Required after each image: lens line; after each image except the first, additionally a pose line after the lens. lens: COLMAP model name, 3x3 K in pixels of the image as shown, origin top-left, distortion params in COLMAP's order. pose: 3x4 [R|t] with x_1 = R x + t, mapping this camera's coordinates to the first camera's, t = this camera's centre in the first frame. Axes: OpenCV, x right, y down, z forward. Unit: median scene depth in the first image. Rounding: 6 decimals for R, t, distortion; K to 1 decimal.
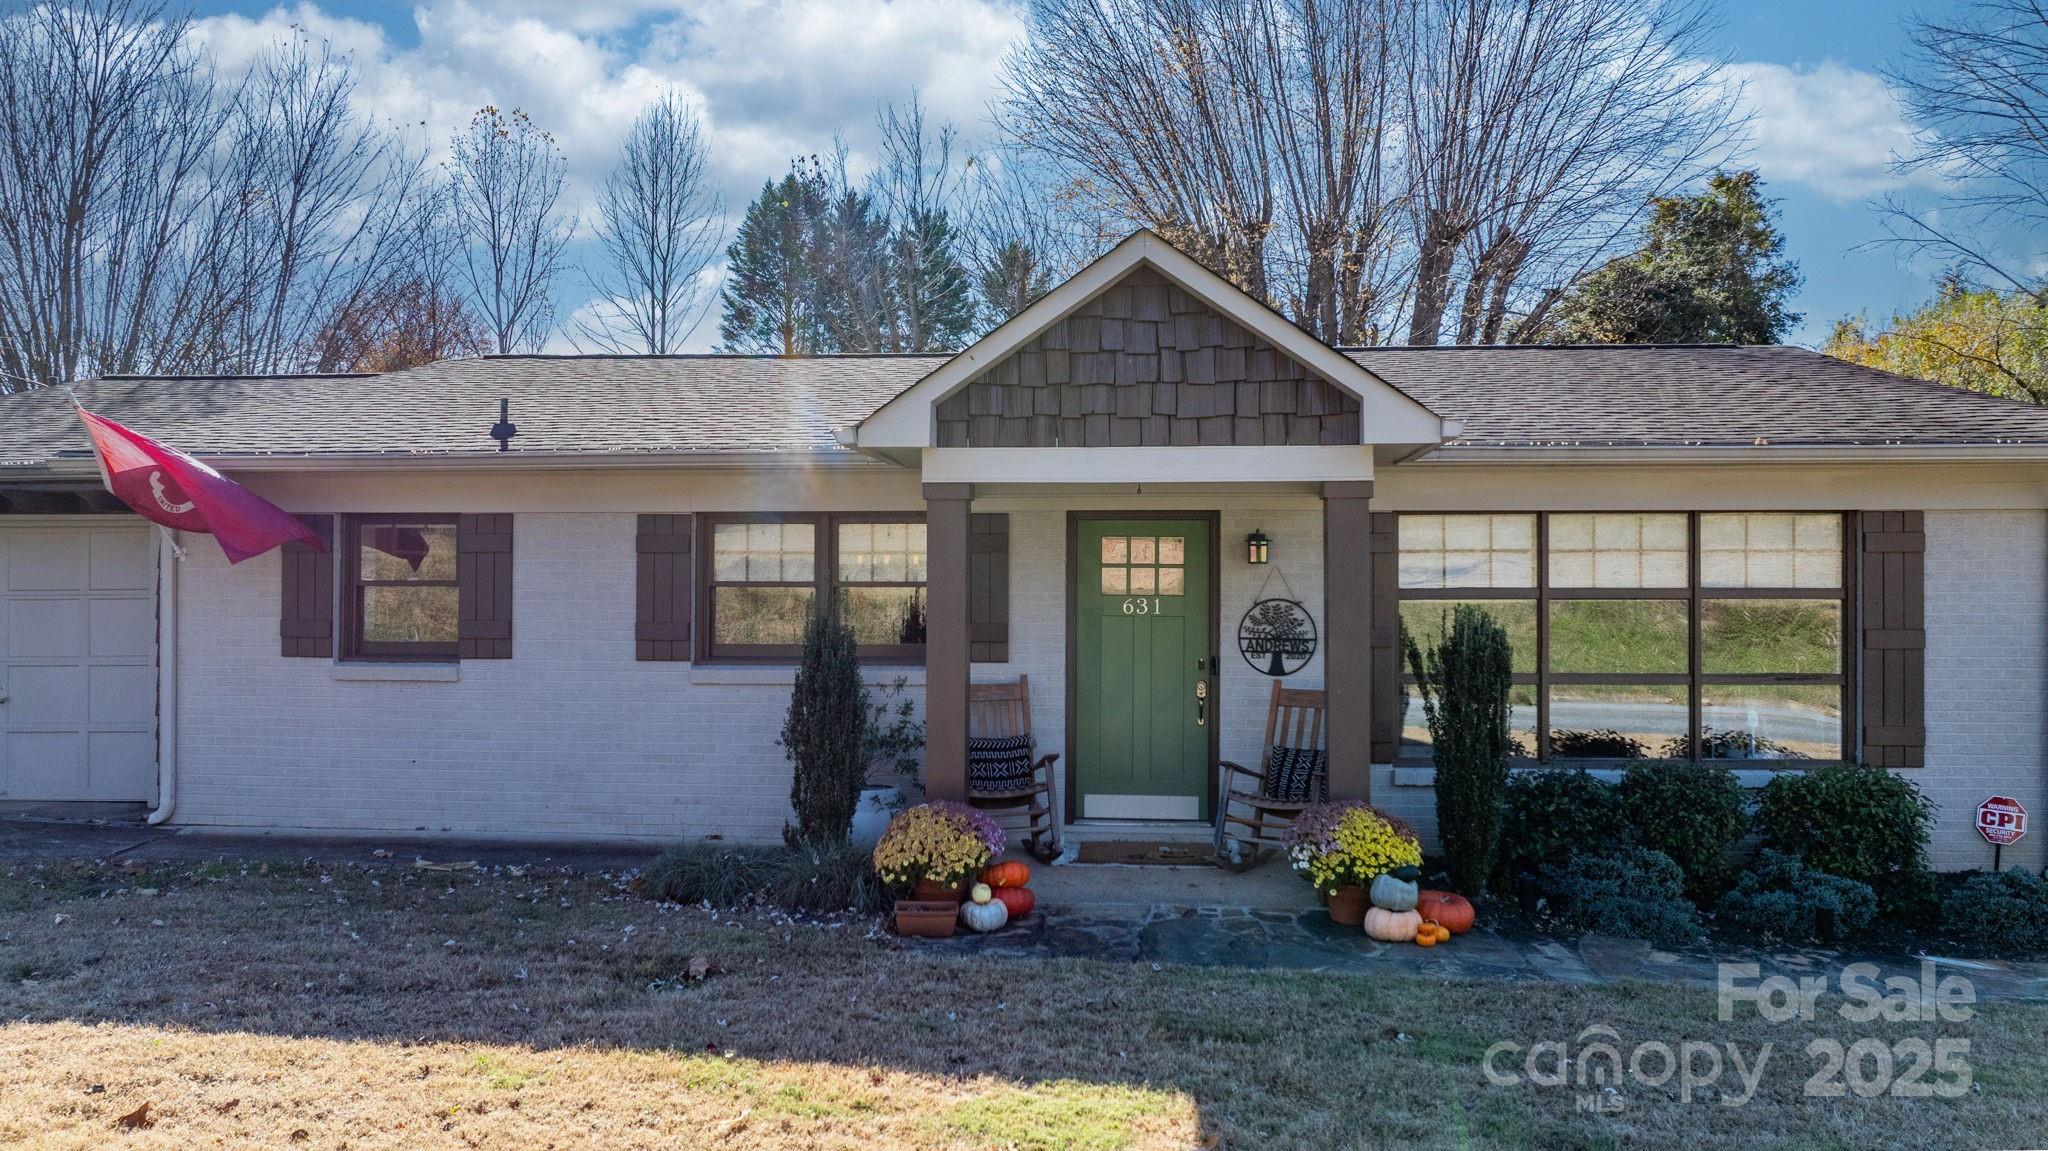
lens RADIAL K [[1443.5, 0, 1024.0], [0, 1443.5, 575.5], [0, 0, 1]] dist [-0.006835, -0.002192]
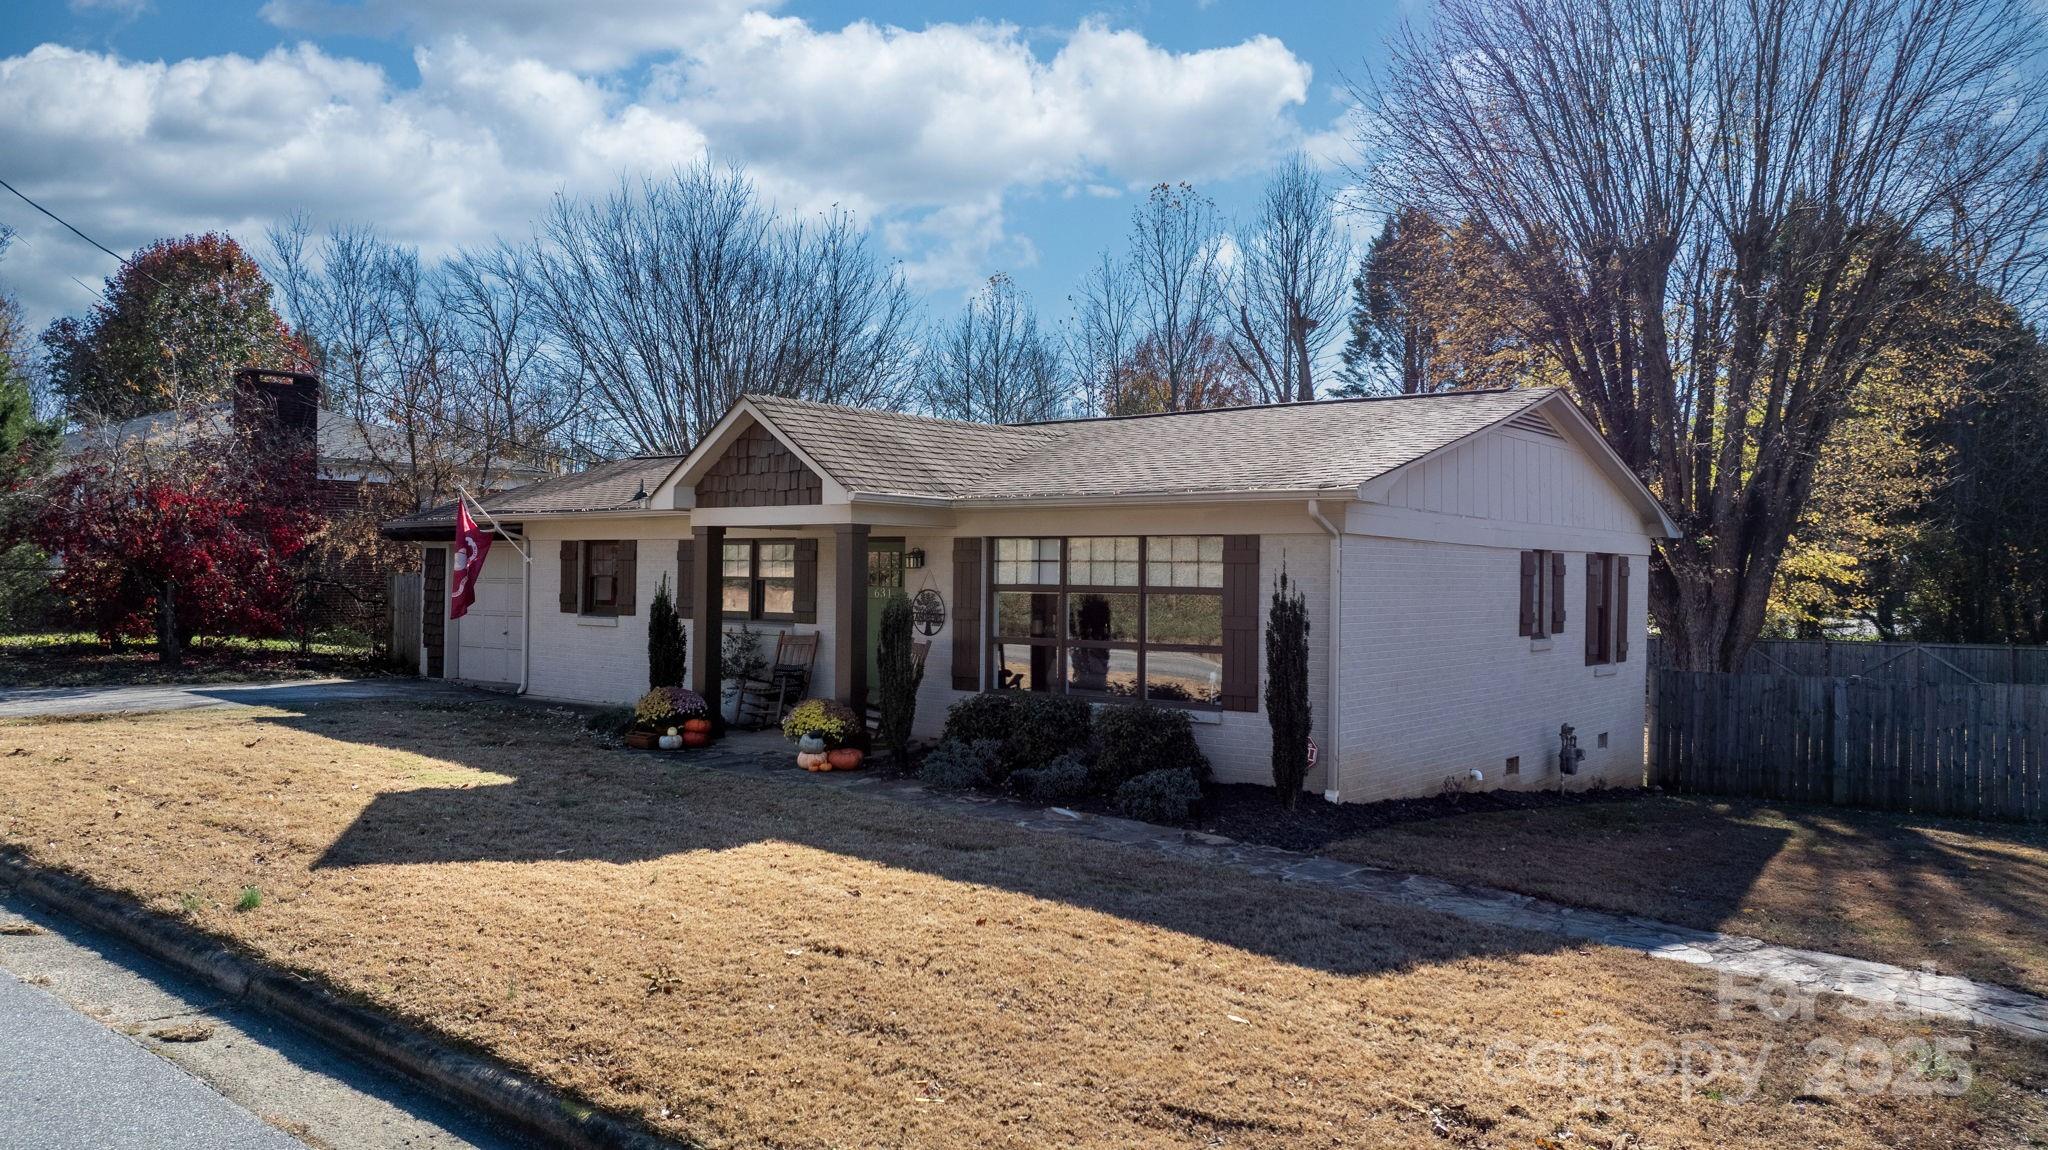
lens RADIAL K [[1382.6, 0, 1024.0], [0, 1382.6, 575.0], [0, 0, 1]] dist [0.004380, -0.000851]
pose [[0.846372, 0.008314, -0.532527, 1.123705], [-0.007622, 0.999965, 0.003498, -0.007142], [0.532538, 0.001098, 0.846405, -0.296813]]
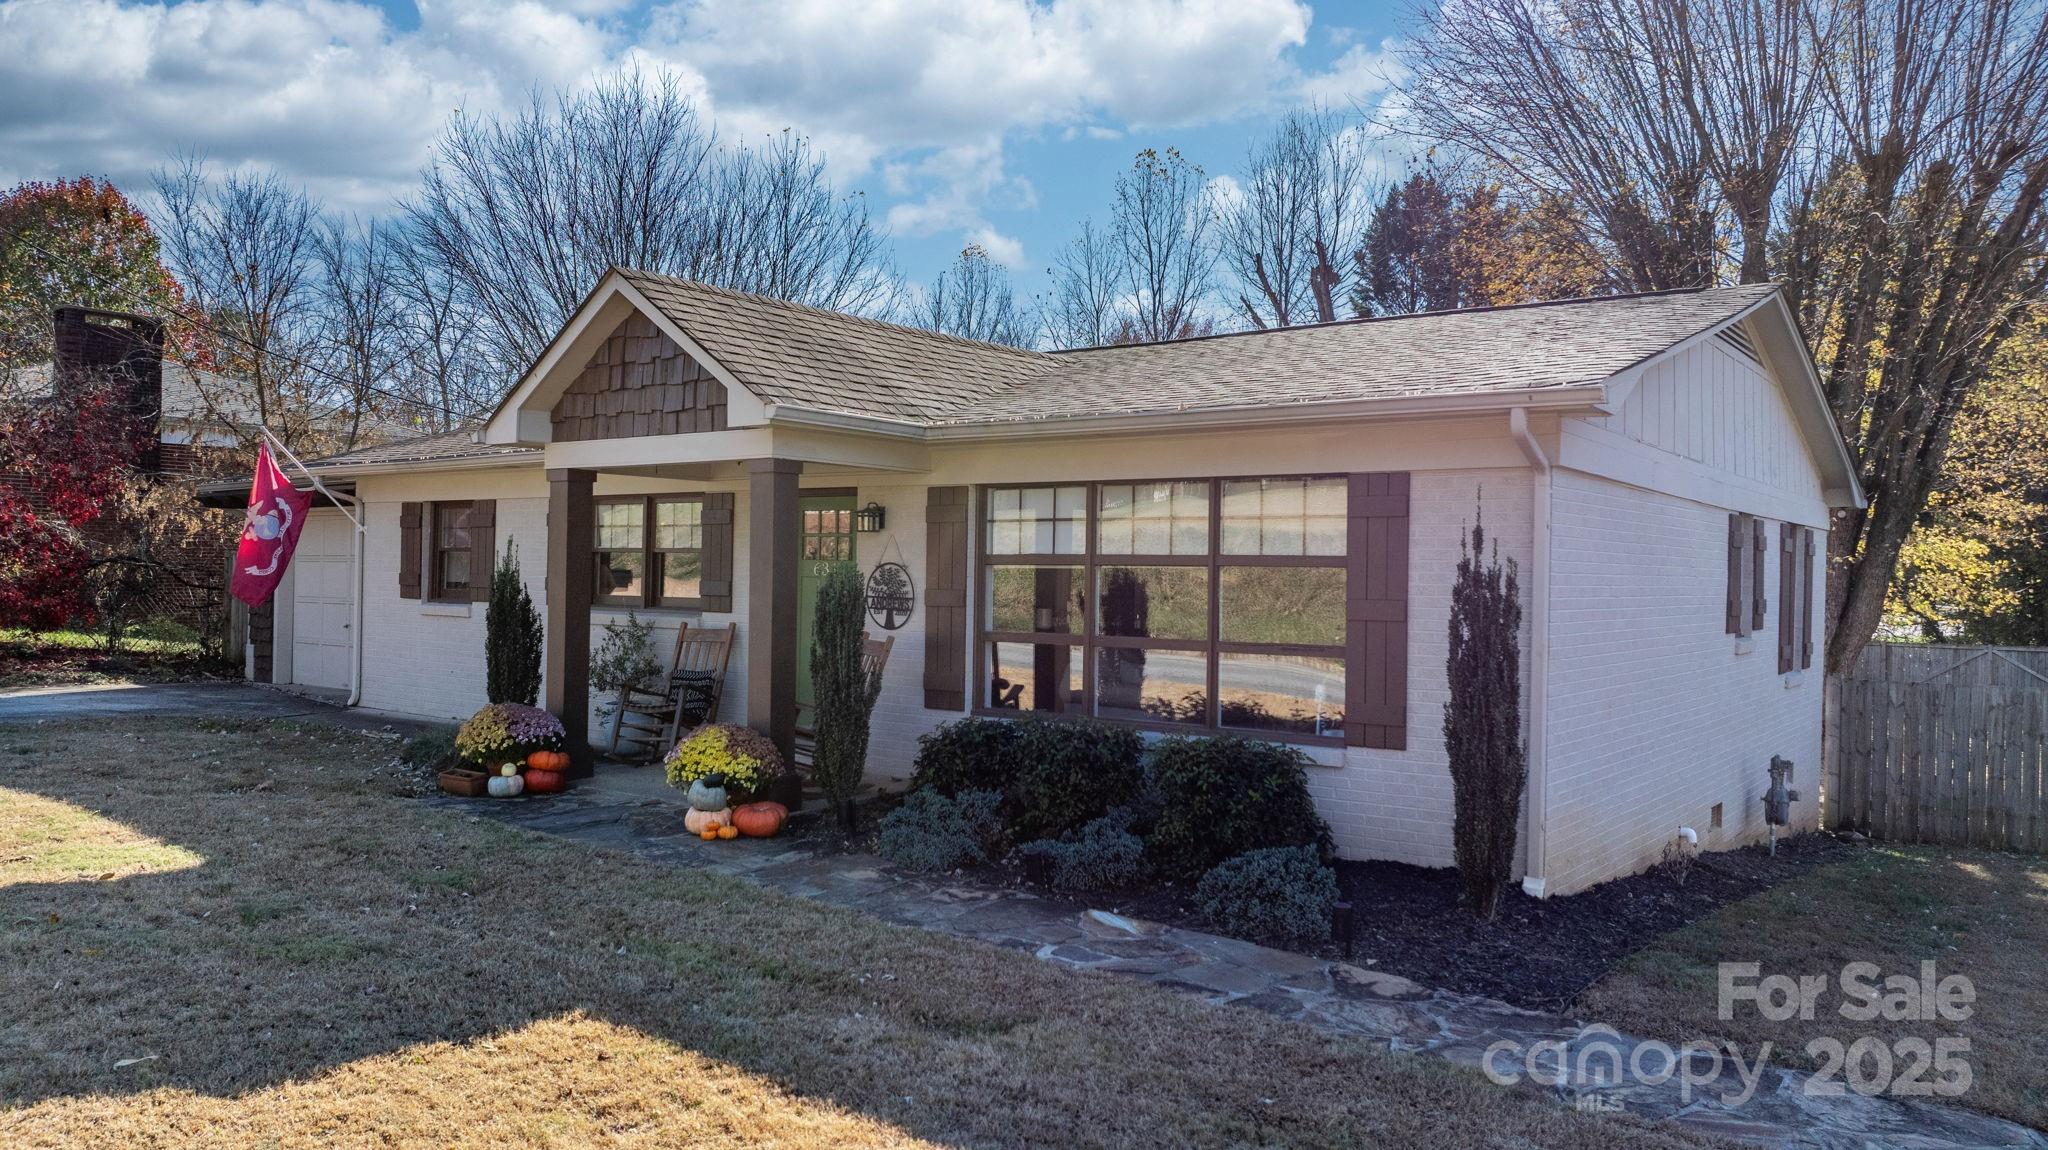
lens RADIAL K [[1409.2, 0, 1024.0], [0, 1409.2, 575.0], [0, 0, 1]] dist [0.004785, 0.000879]
pose [[0.858157, 0.013166, -0.513218, 0.848388], [-0.012709, 0.999910, 0.004401, 0.019495], [0.513230, 0.002746, 0.858247, 0.086083]]
